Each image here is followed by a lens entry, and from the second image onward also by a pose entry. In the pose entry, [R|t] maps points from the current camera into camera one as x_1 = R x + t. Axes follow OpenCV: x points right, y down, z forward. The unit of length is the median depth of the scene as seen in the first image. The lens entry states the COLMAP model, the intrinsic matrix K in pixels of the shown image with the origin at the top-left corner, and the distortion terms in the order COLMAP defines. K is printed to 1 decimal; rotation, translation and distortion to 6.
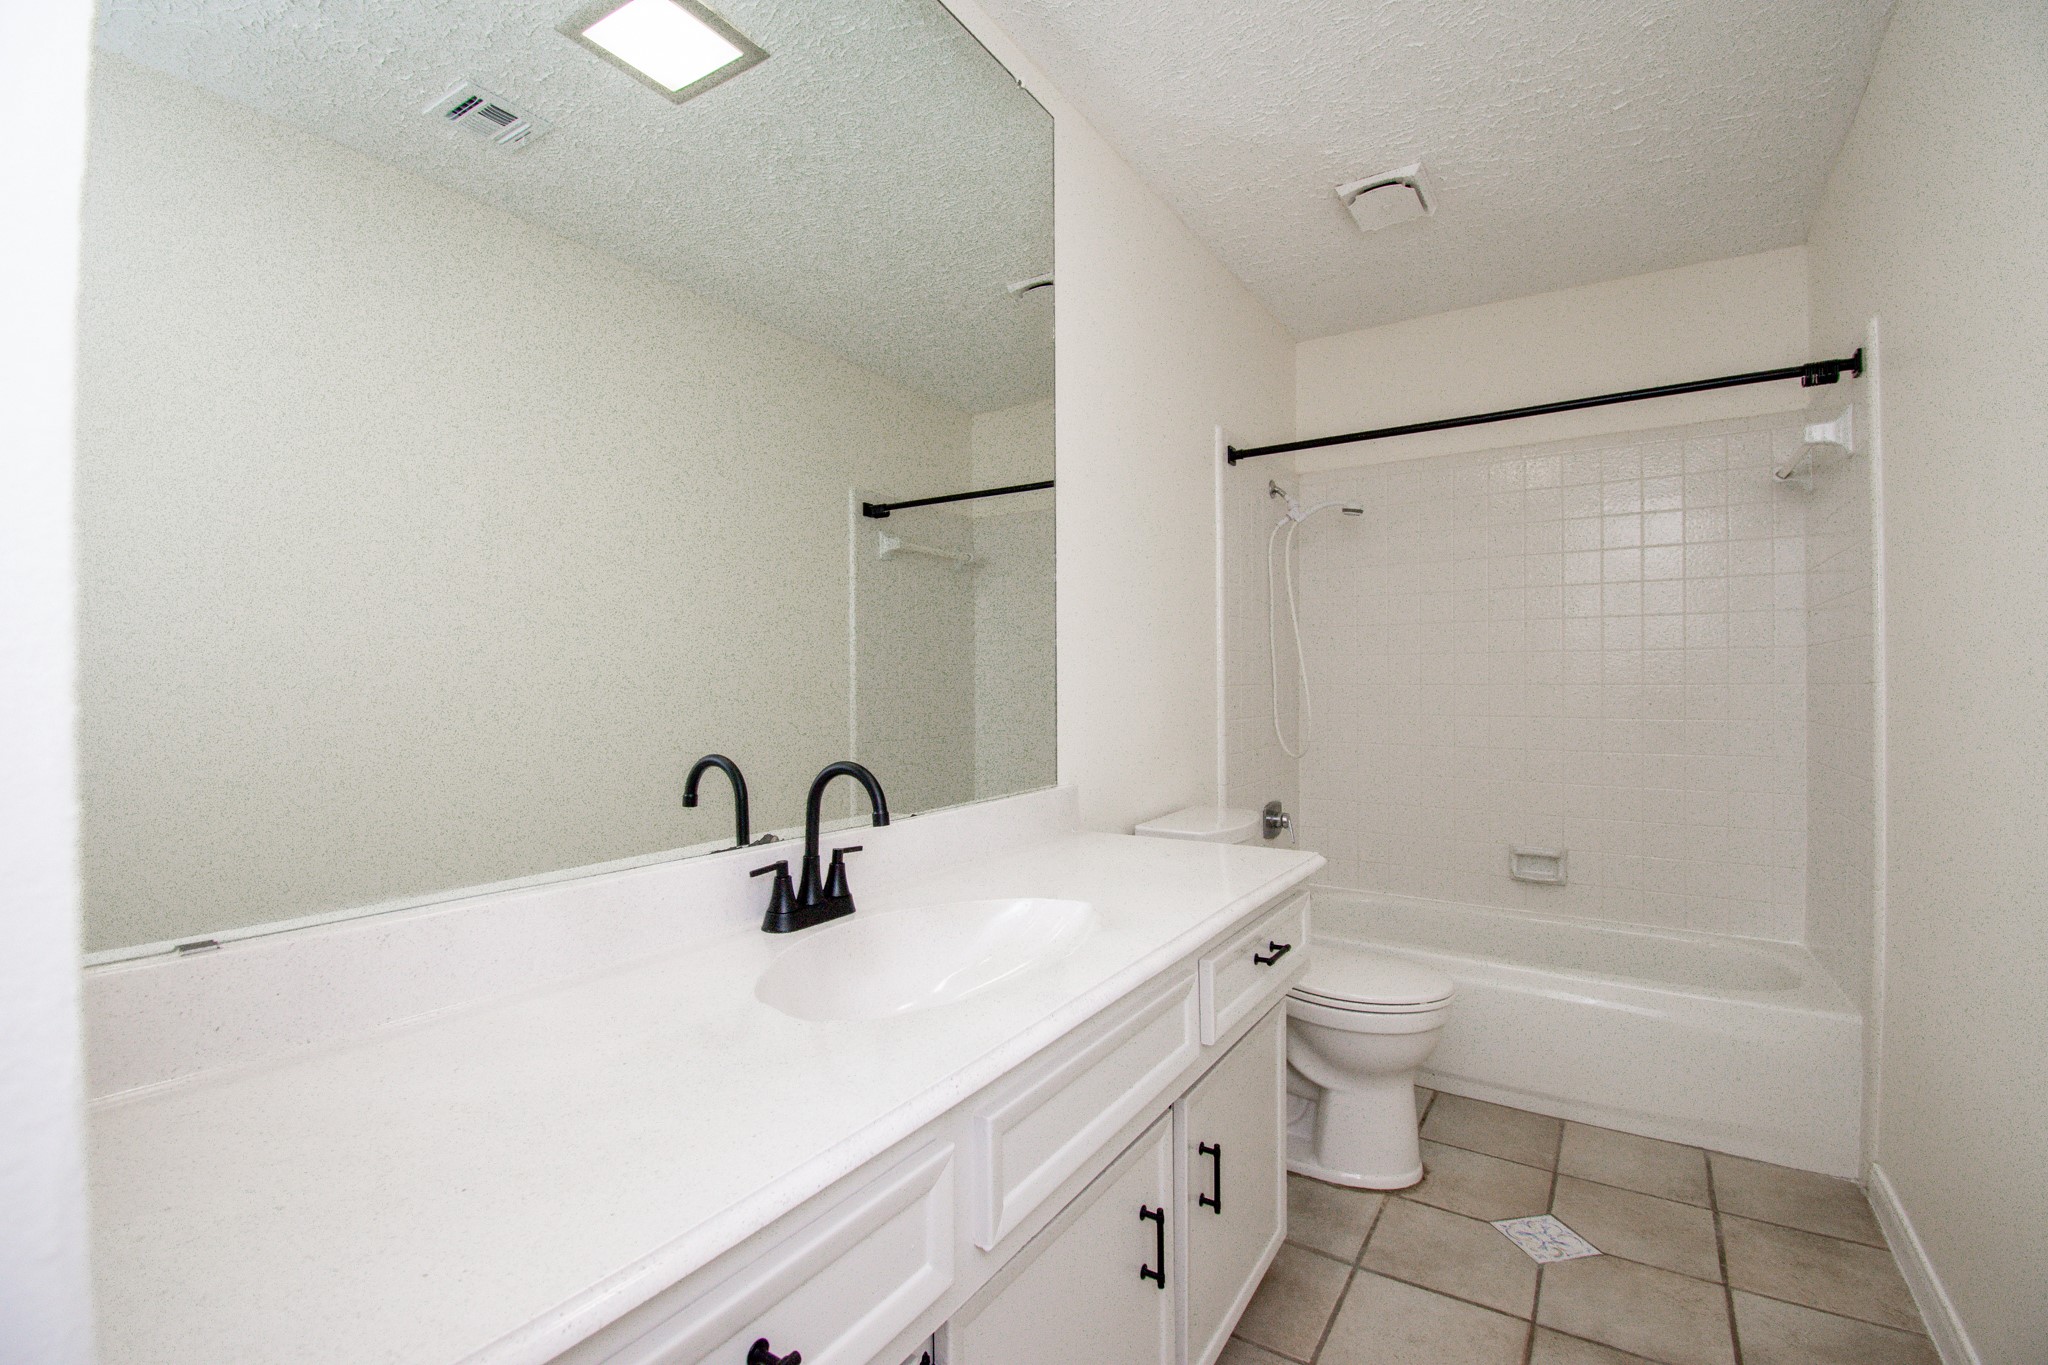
lens RADIAL K [[904.0, 0, 1021.4], [0, 904.0, 683.2], [0, 0, 1]] dist [0.011431, -0.018706]
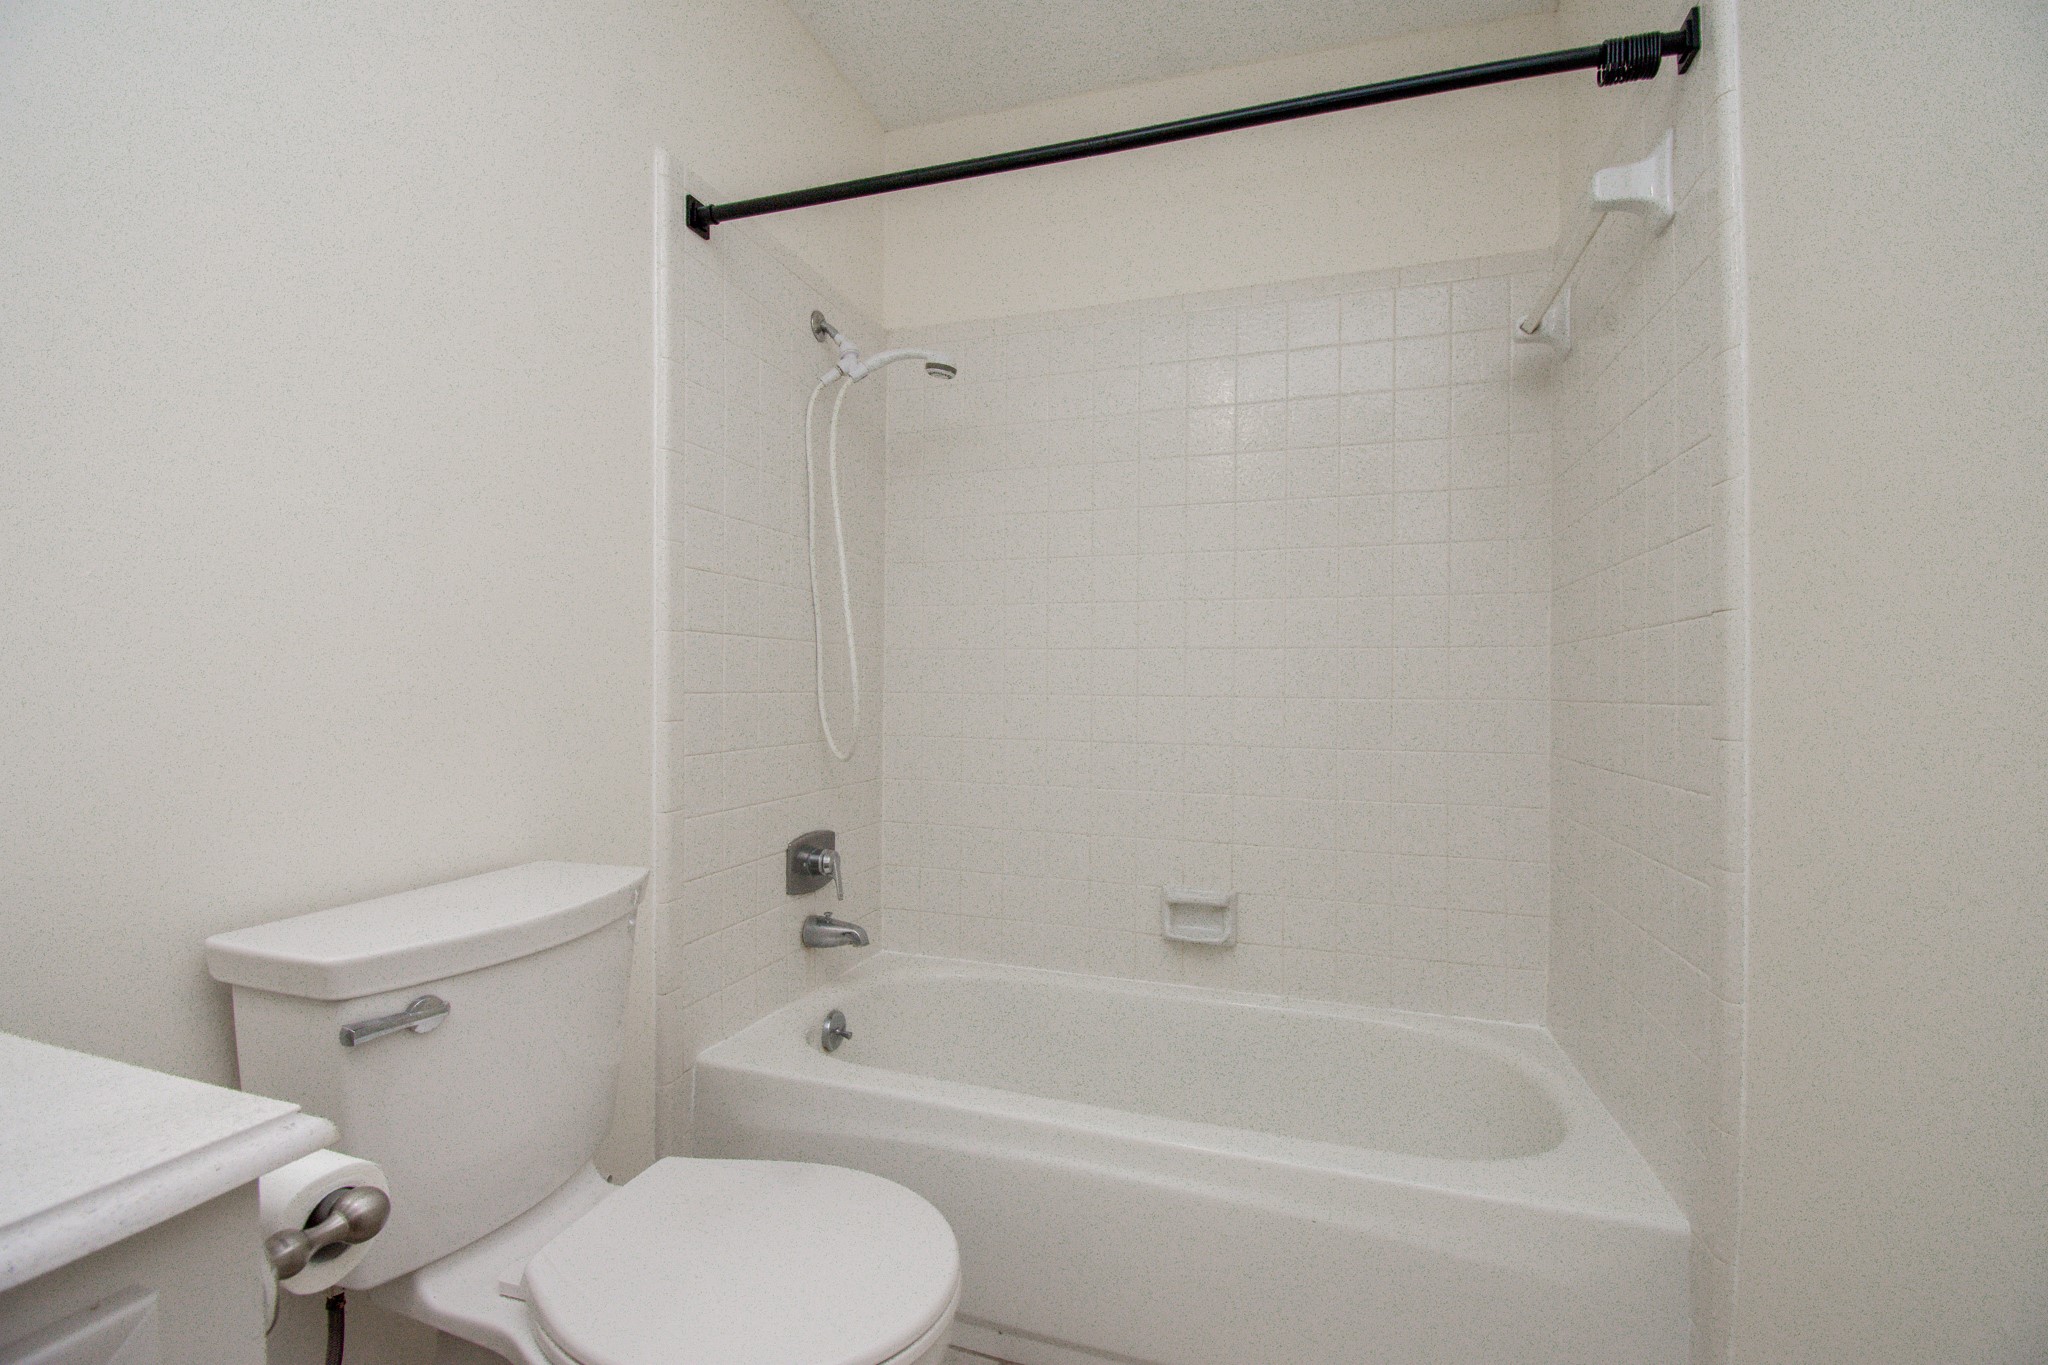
lens RADIAL K [[904.0, 0, 1025.4], [0, 904.0, 682.3], [0, 0, 1]] dist [0.011431, -0.018706]
pose [[0.963021, 0.010802, 0.269209, 0.279336], [-0.009831, 0.999939, -0.004954, 0.034133], [-0.269247, 0.002124, 0.963069, 0.412443]]
